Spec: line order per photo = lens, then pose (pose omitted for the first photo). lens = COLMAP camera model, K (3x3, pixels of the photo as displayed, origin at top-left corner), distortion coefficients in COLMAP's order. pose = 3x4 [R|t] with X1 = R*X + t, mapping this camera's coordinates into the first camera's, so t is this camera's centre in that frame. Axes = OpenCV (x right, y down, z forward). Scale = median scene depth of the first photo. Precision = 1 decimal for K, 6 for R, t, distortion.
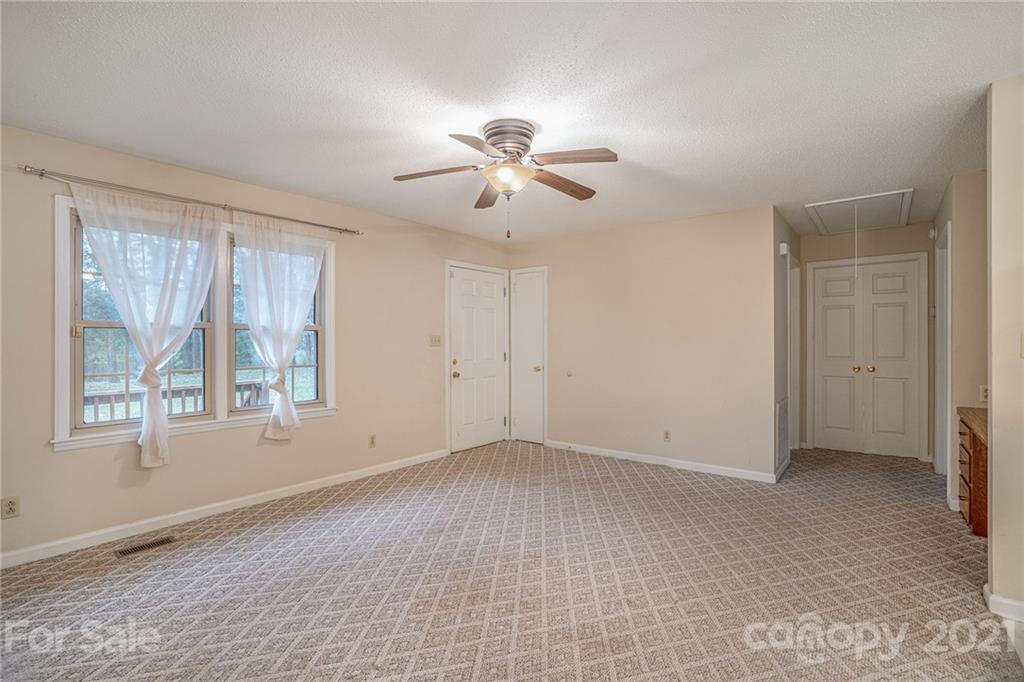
lens RADIAL K [[476.5, 0, 504.0], [0, 476.5, 343.6], [0, 0, 1]] dist [-0.025882, 0.000163]
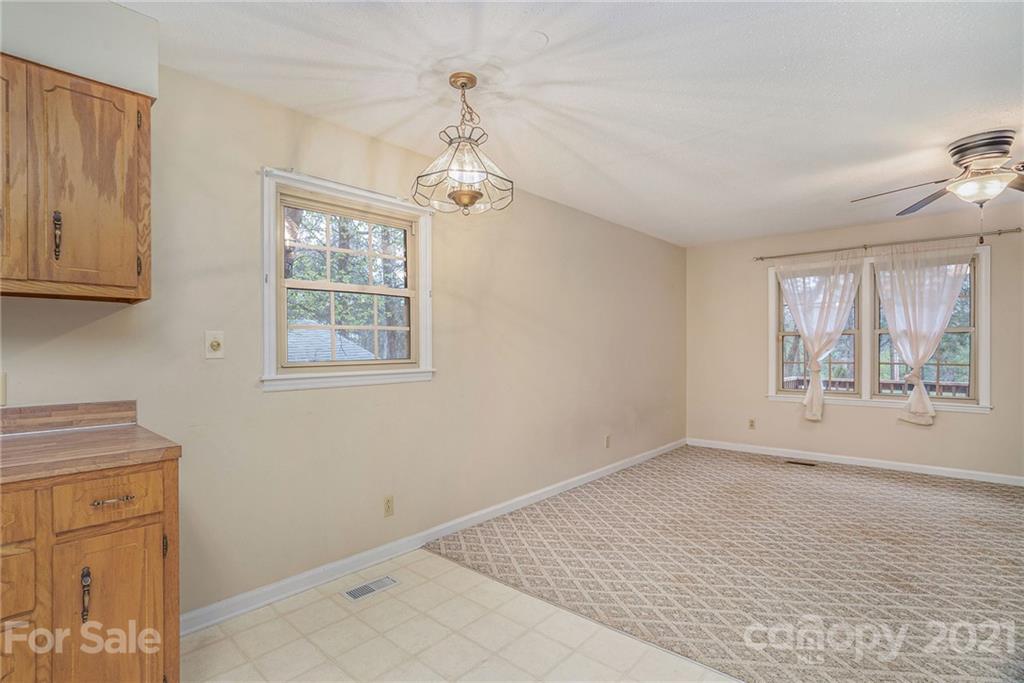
lens RADIAL K [[494.1, 0, 499.9], [0, 494.1, 348.9], [0, 0, 1]] dist [-0.072320, 0.030689]
pose [[-0.058845, 0.008814, -0.998228, 0.858321], [0.000397, 0.999961, 0.008805, 0.001025], [0.998267, 0.000122, -0.058846, 0.004081]]
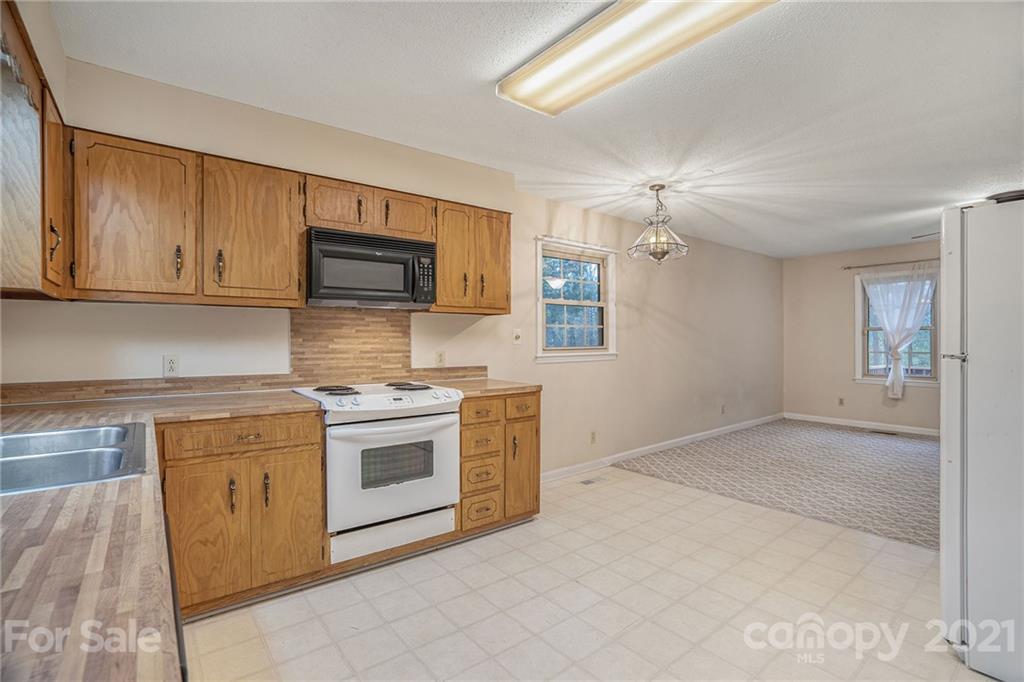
lens RADIAL K [[485.2, 0, 503.0], [0, 485.2, 334.9], [0, 0, 1]] dist [-0.061804, 0.026411]
pose [[-0.212853, 0.000224, -0.977084, 1.370588], [-0.004656, 0.999988, 0.001244, -0.004776], [0.977073, 0.004814, -0.212850, -0.188315]]
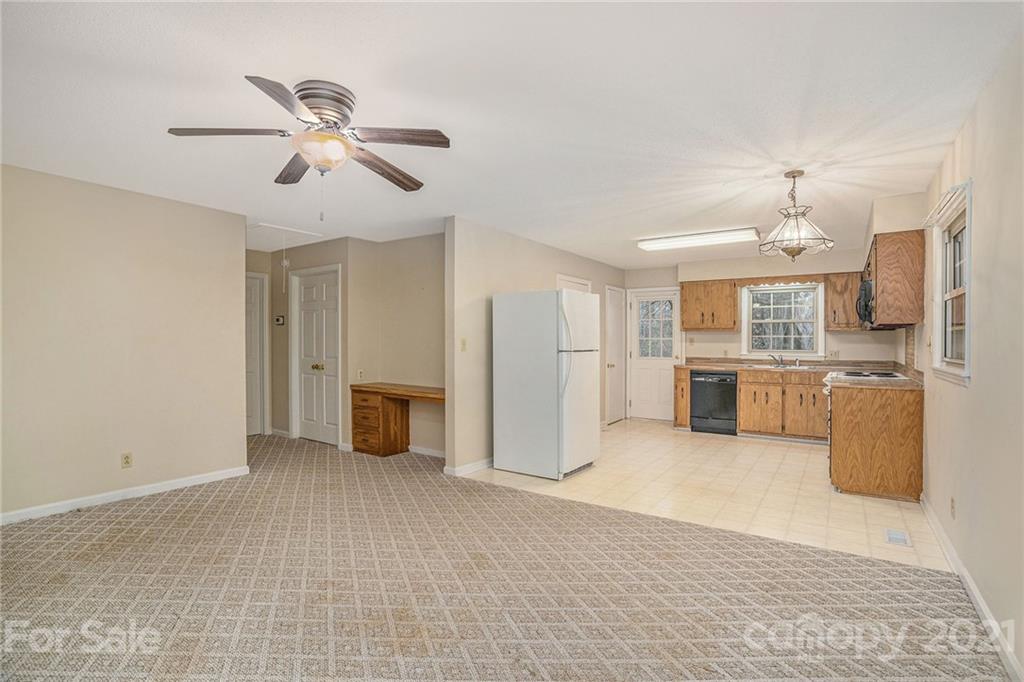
lens RADIAL K [[494.1, 0, 499.9], [0, 494.1, 348.4], [0, 0, 1]] dist [-0.072320, 0.030689]
pose [[-0.071495, -0.006330, 0.997421, -0.684332], [0.003854, 0.999971, 0.006622, -0.000071], [-0.997434, 0.004318, -0.071468, 0.577017]]
